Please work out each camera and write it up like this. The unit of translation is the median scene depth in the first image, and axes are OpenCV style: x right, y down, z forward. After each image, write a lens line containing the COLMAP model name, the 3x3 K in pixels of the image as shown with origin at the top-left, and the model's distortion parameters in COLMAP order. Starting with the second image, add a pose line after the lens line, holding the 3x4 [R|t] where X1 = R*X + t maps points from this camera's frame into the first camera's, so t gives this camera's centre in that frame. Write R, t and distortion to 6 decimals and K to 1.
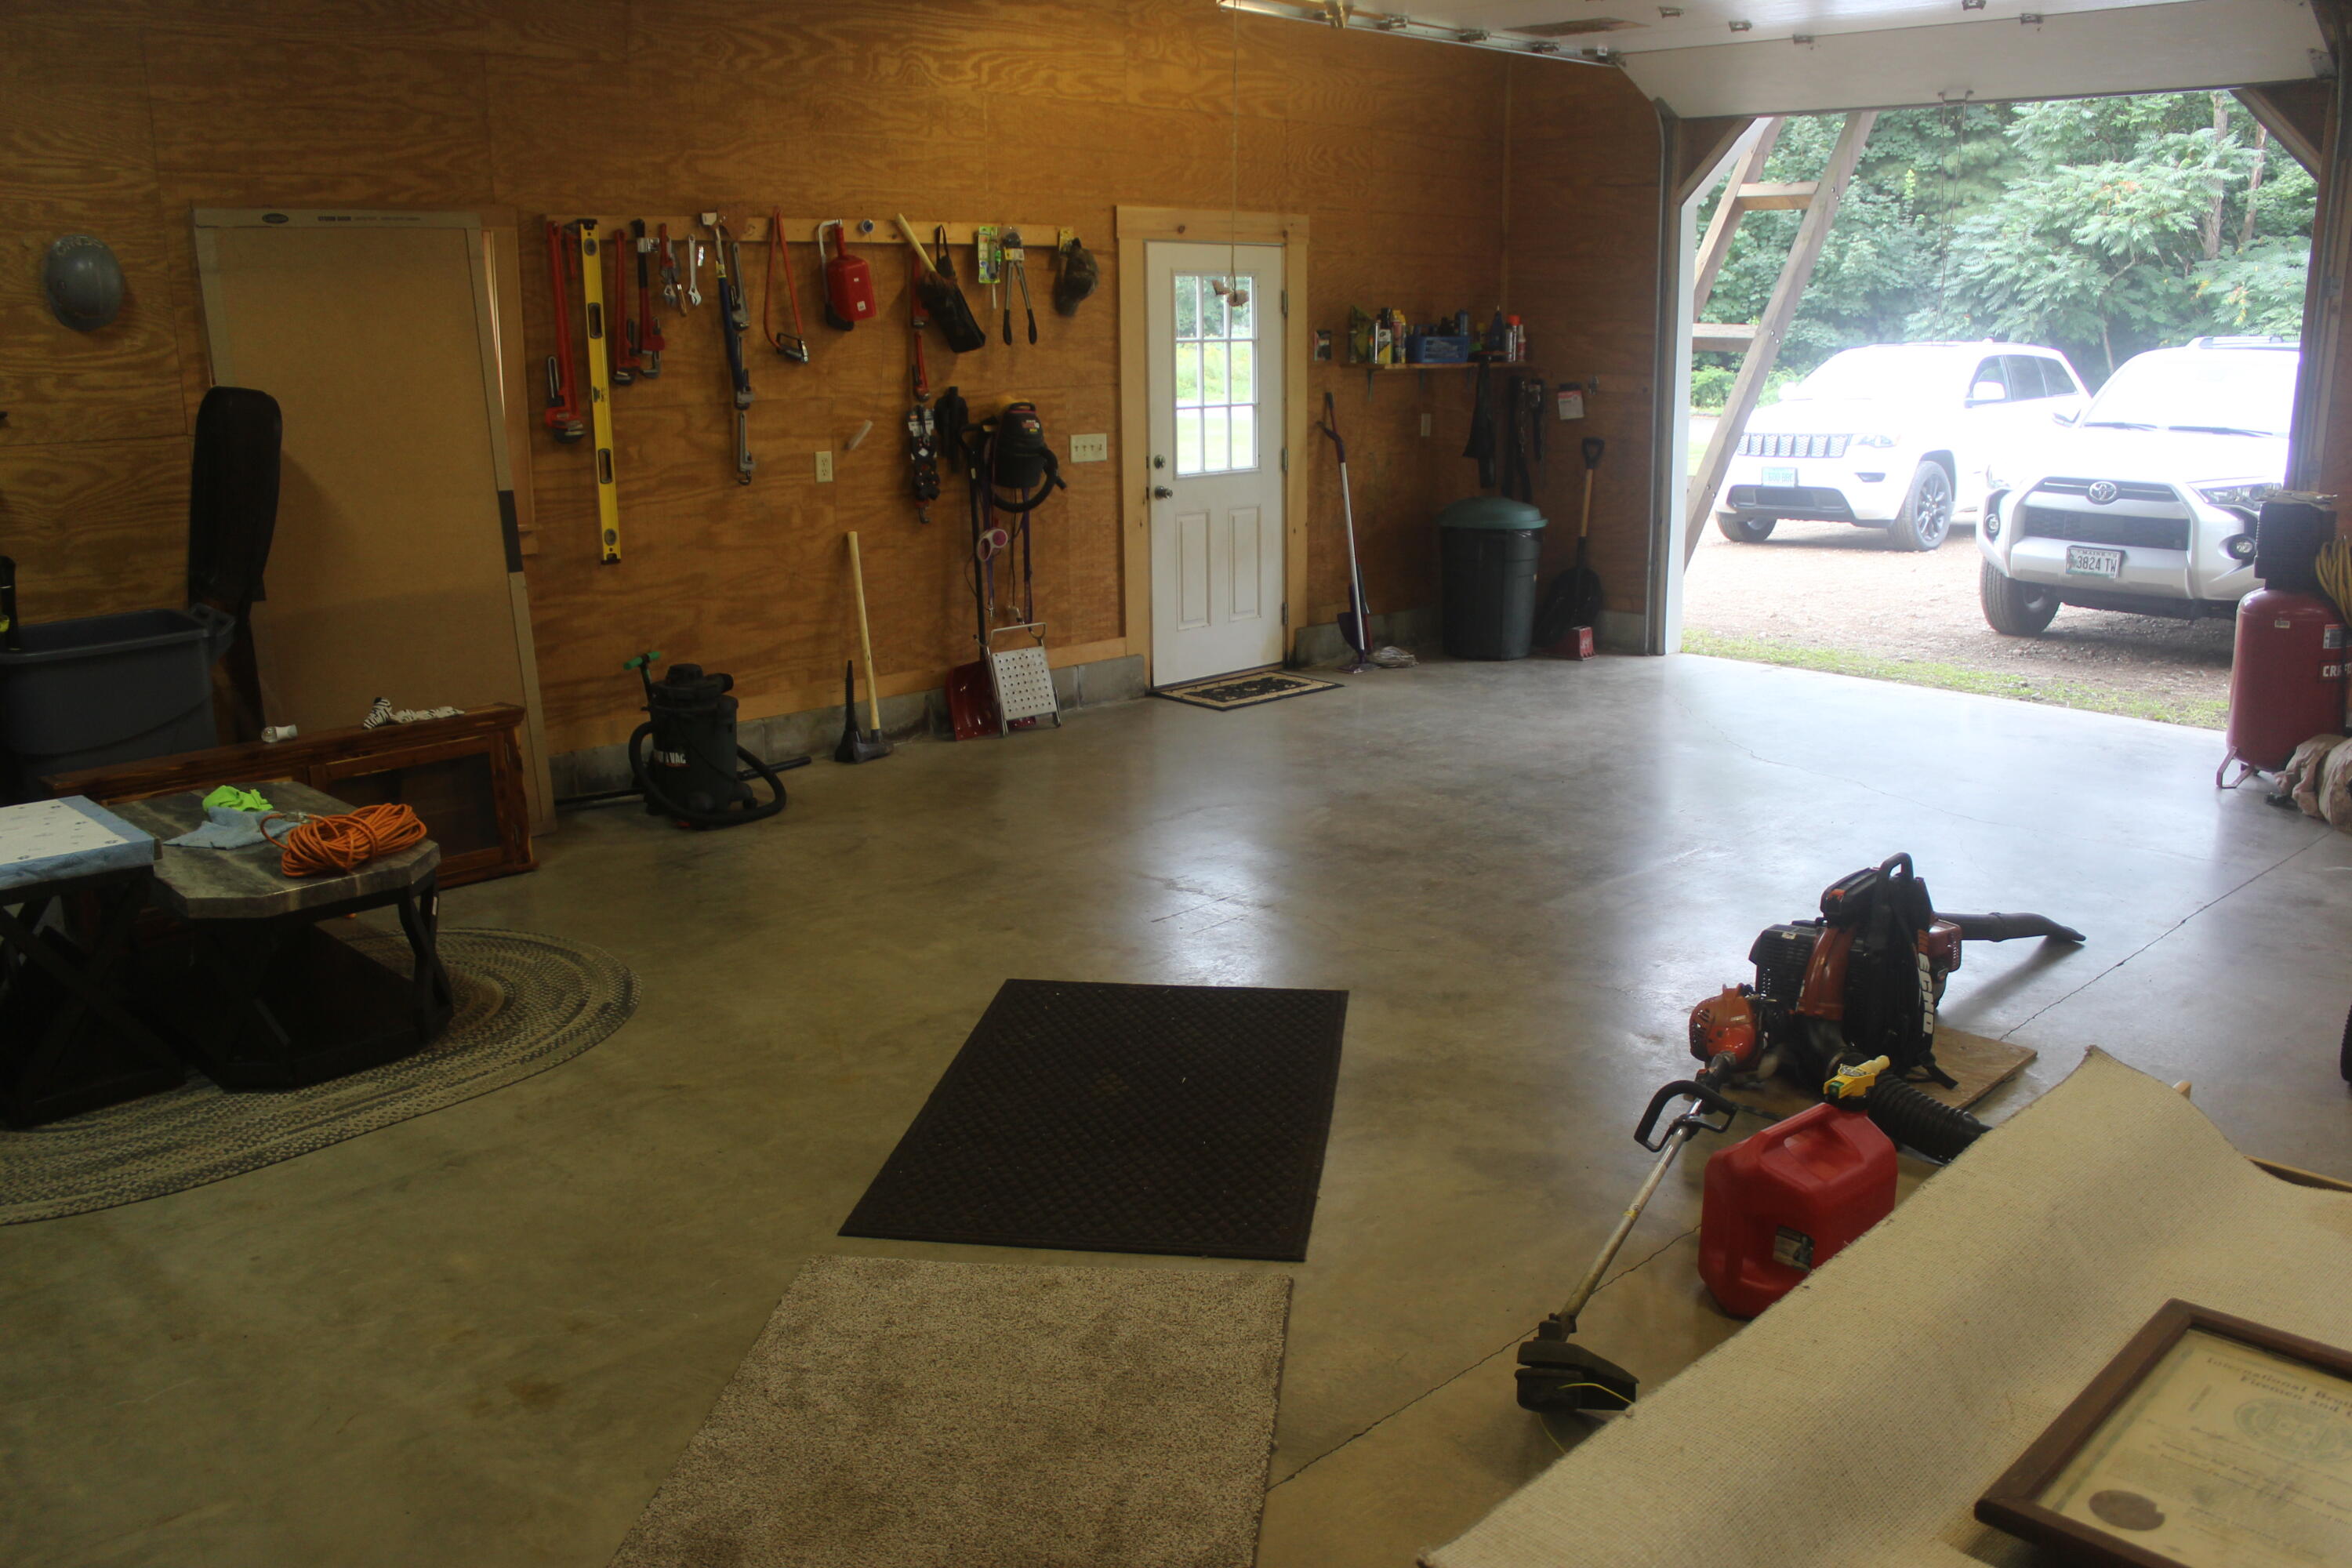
lens RADIAL K [[1977.9, 0, 1196.6], [0, 1977.9, 757.2], [0, 0, 1]] dist [-0.162546, 0.152645]
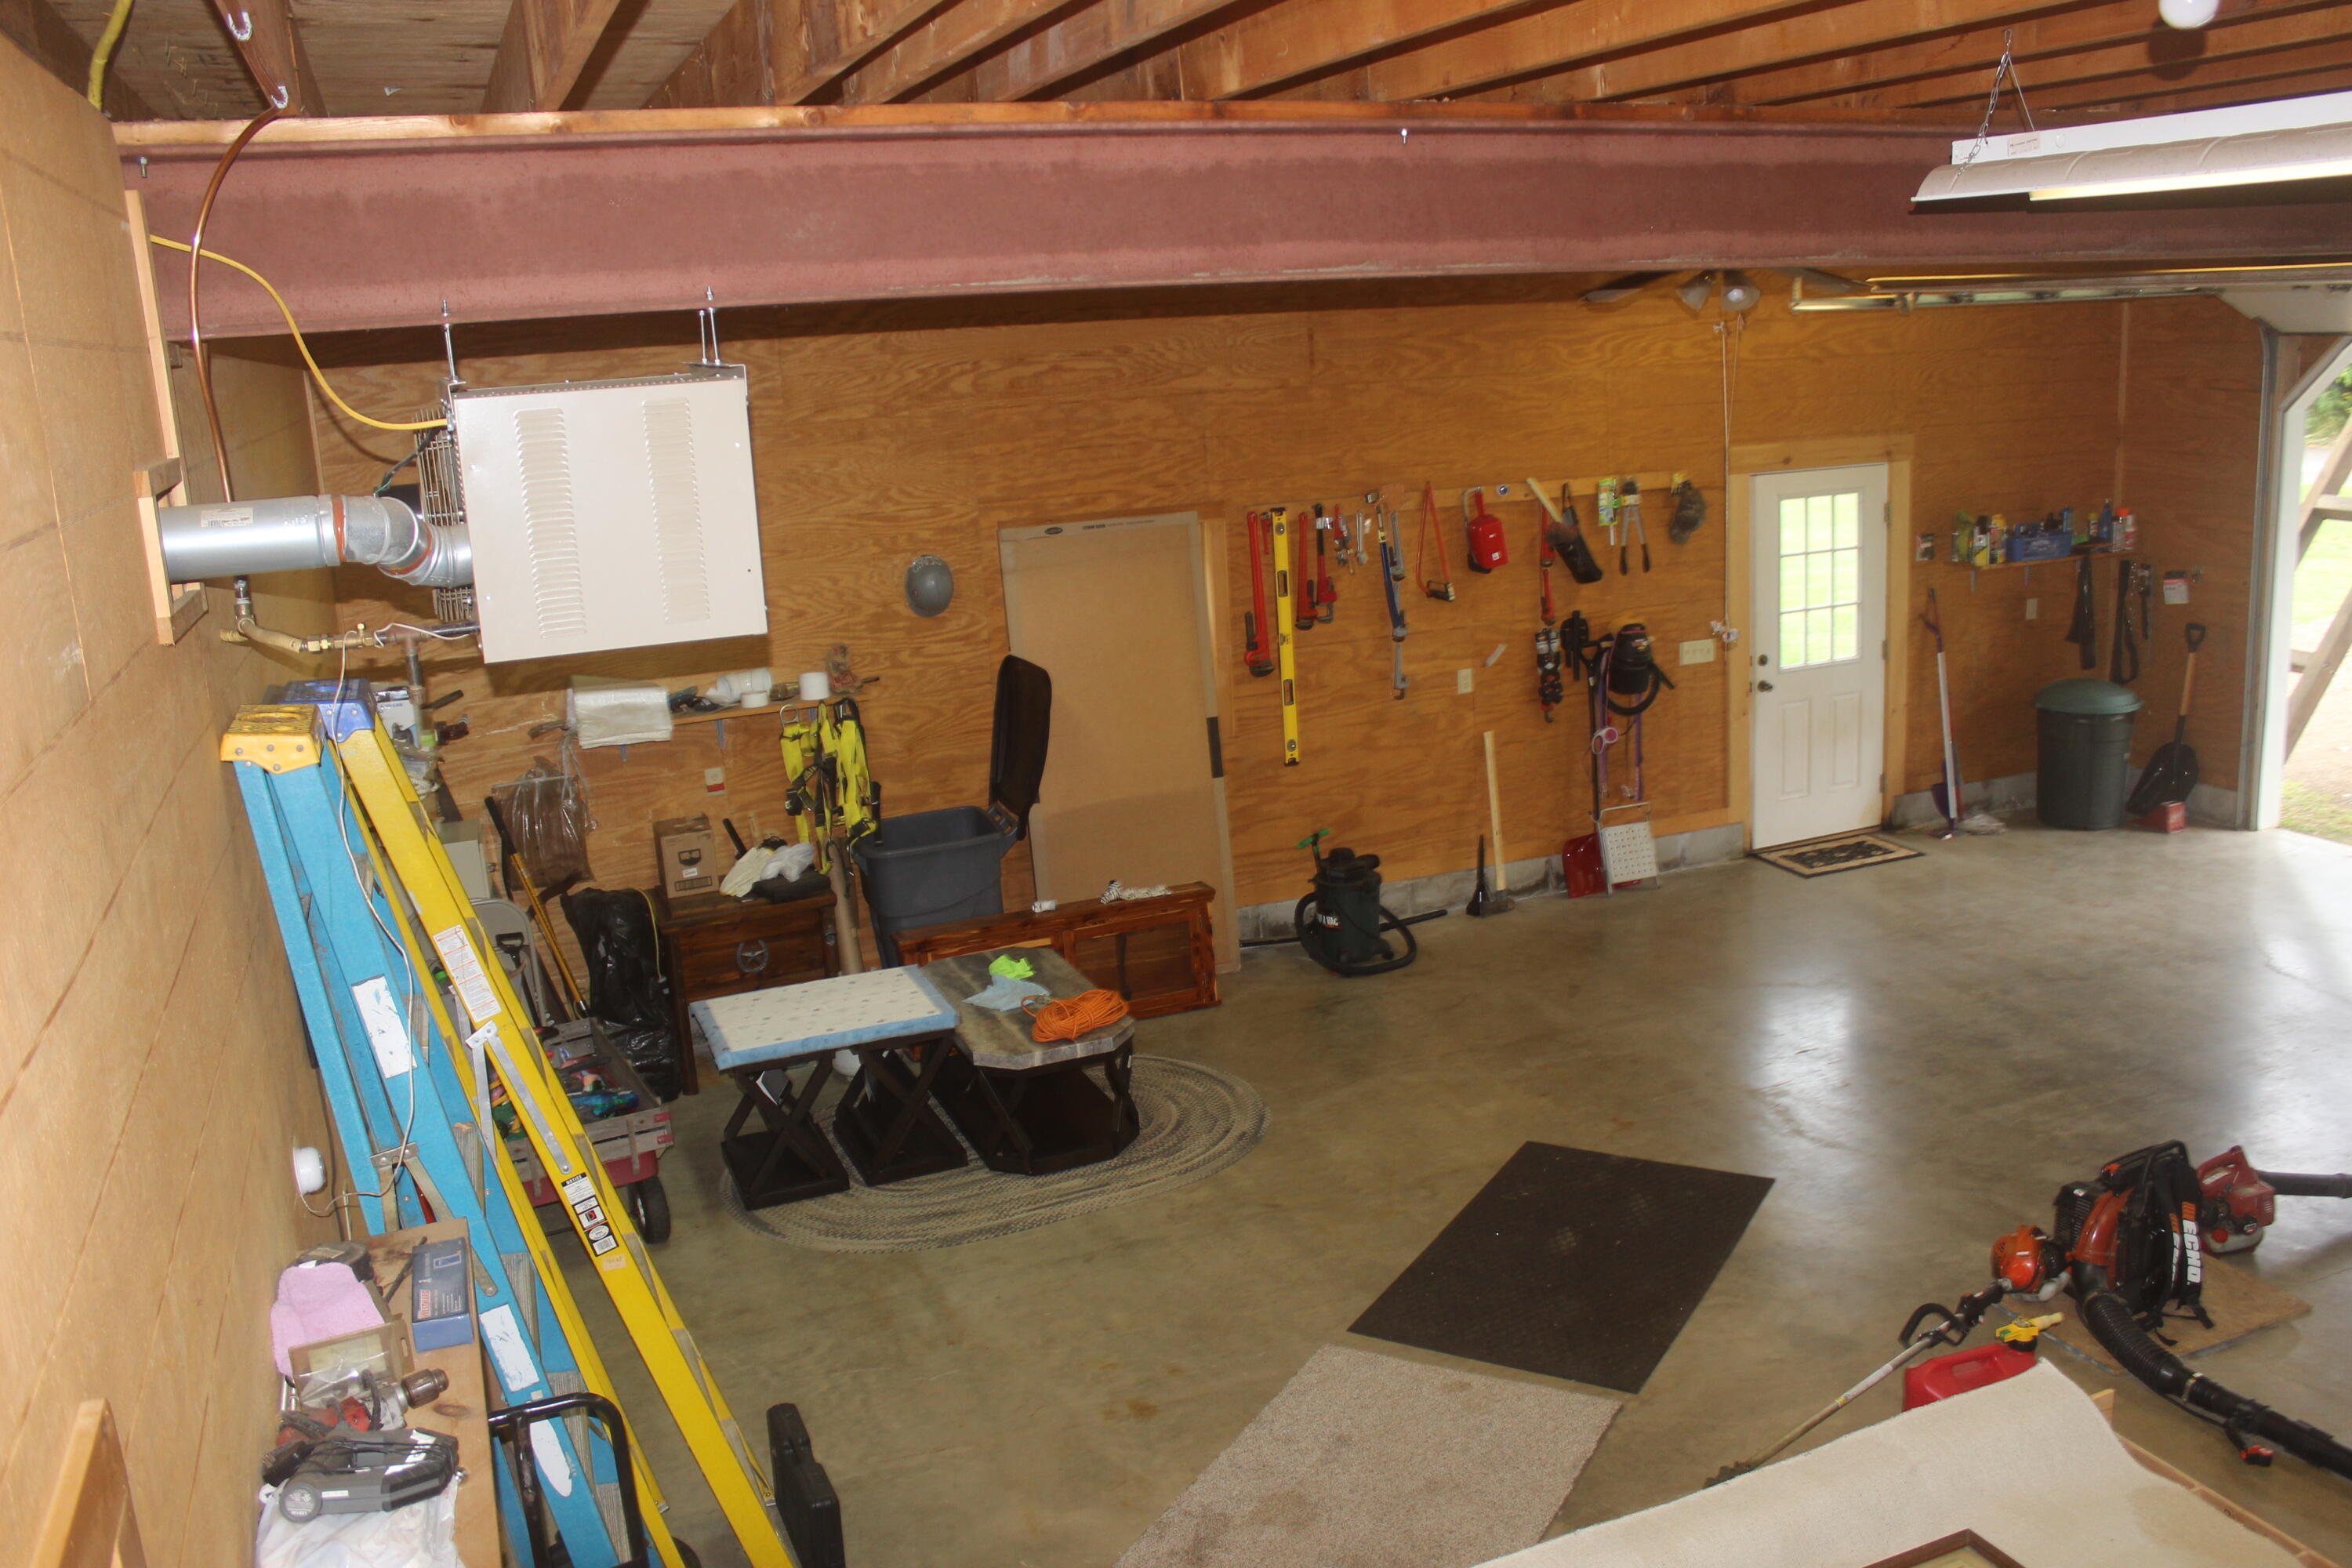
lens RADIAL K [[1977.9, 0, 1196.6], [0, 1977.9, 757.2], [0, 0, 1]] dist [-0.162546, 0.152645]
pose [[0.922902, 0.043127, -0.382611, 0.144540], [-0.041071, 0.999064, 0.013545, -0.116904], [0.382838, 0.003213, 0.923810, -0.245764]]
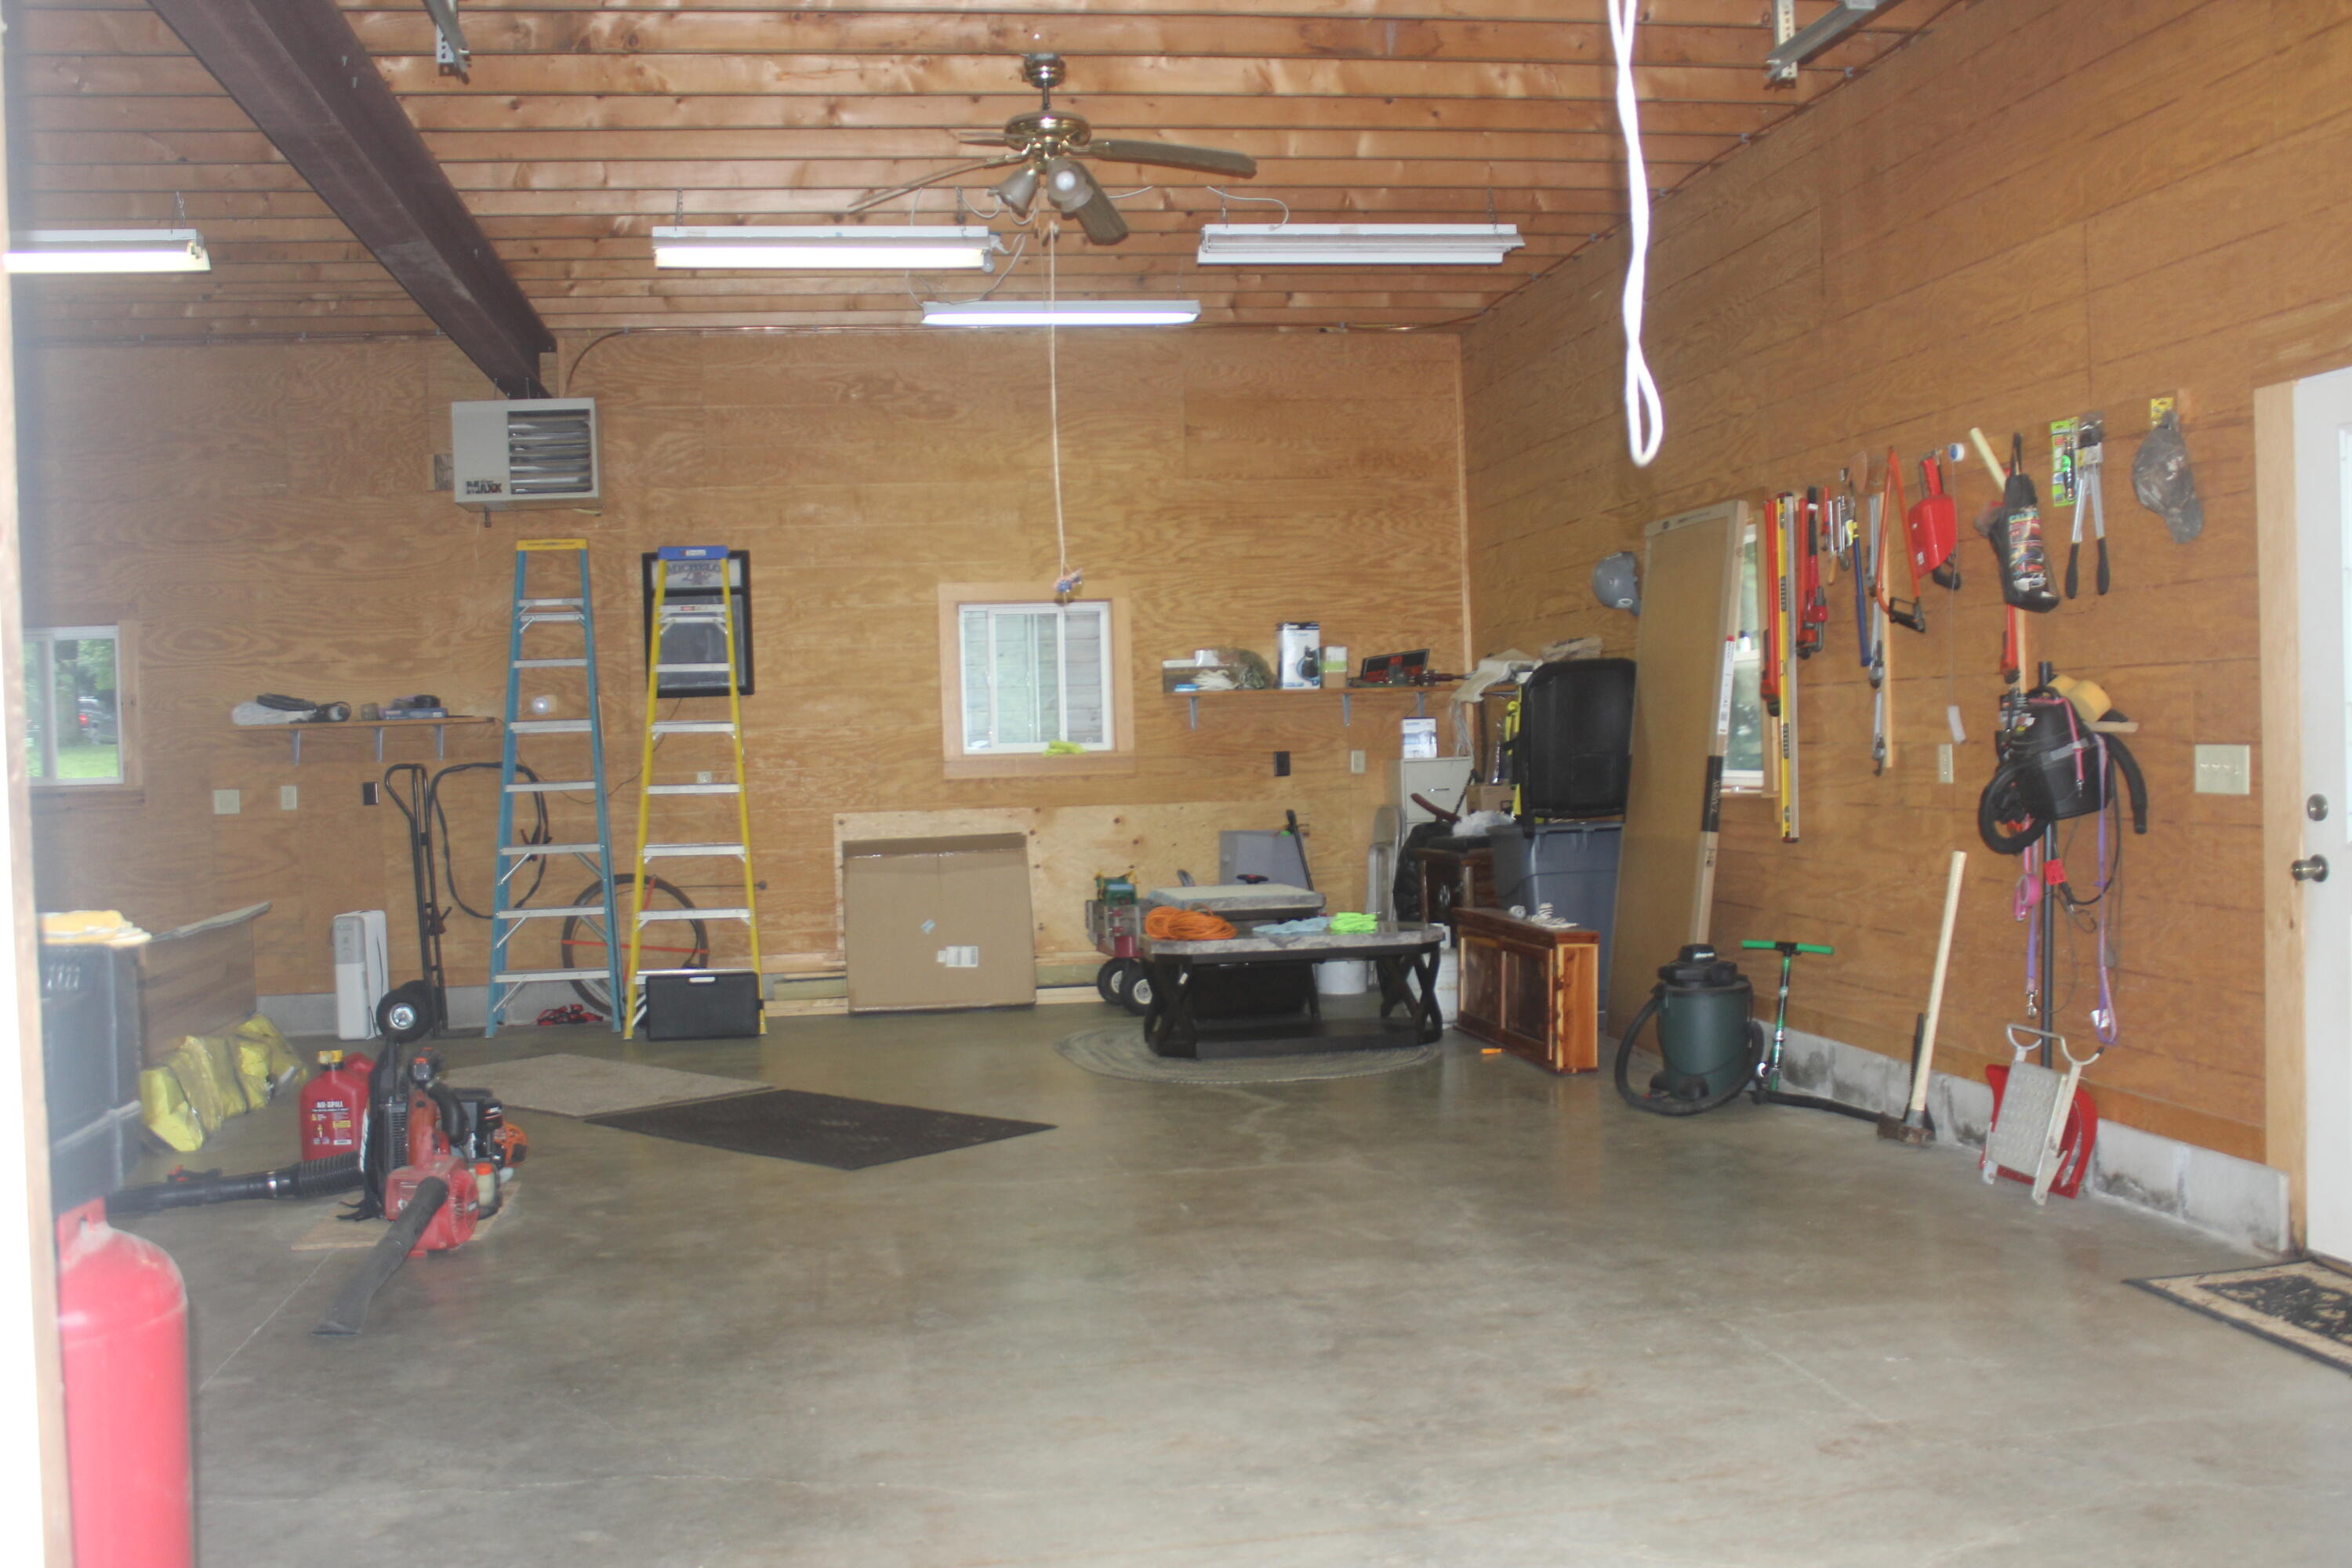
lens RADIAL K [[2332.1, 0, 1176.7], [0, 2332.1, 787.7], [0, 0, 1]] dist [-0.003302, -0.002499]
pose [[-0.590899, 0.044595, -0.805512, 0.786713], [-0.138503, 0.978039, 0.155748, -0.257068], [0.794767, 0.203597, -0.571746, 1.375372]]
